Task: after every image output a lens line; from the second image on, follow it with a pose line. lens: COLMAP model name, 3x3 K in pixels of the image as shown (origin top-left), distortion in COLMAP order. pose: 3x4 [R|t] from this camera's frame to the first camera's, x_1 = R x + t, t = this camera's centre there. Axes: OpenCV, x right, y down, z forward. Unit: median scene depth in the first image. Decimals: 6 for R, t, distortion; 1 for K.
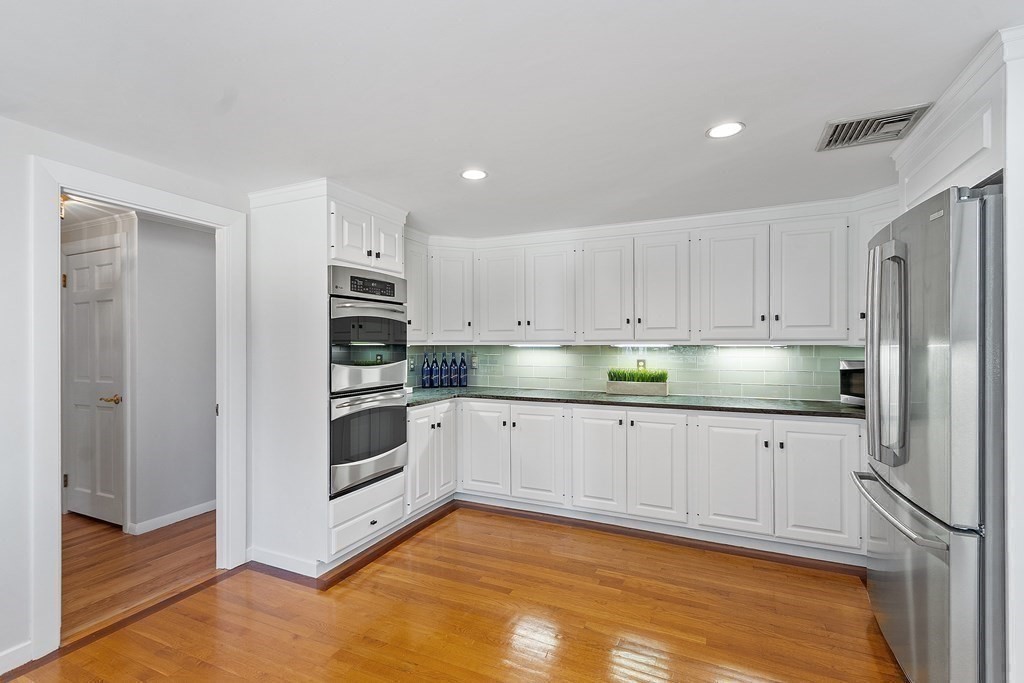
lens RADIAL K [[451.1, 0, 513.5], [0, 451.1, 345.4], [0, 0, 1]] dist [-0.001758, 0.000359]
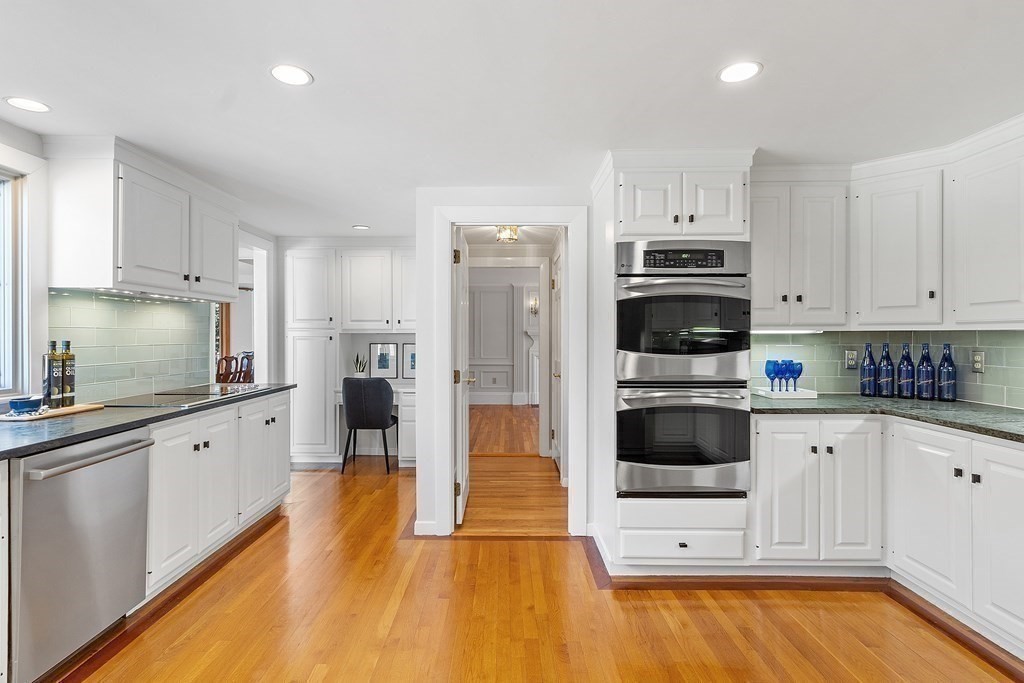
lens RADIAL K [[505.5, 0, 512.0], [0, 505.5, 338.3], [0, 0, 1]] dist [-0.004909, -0.001209]
pose [[0.422434, 0.005931, -0.906374, 0.351254], [-0.002570, 0.999982, 0.005346, 0.009963], [0.906390, 0.000071, 0.422442, 0.294734]]
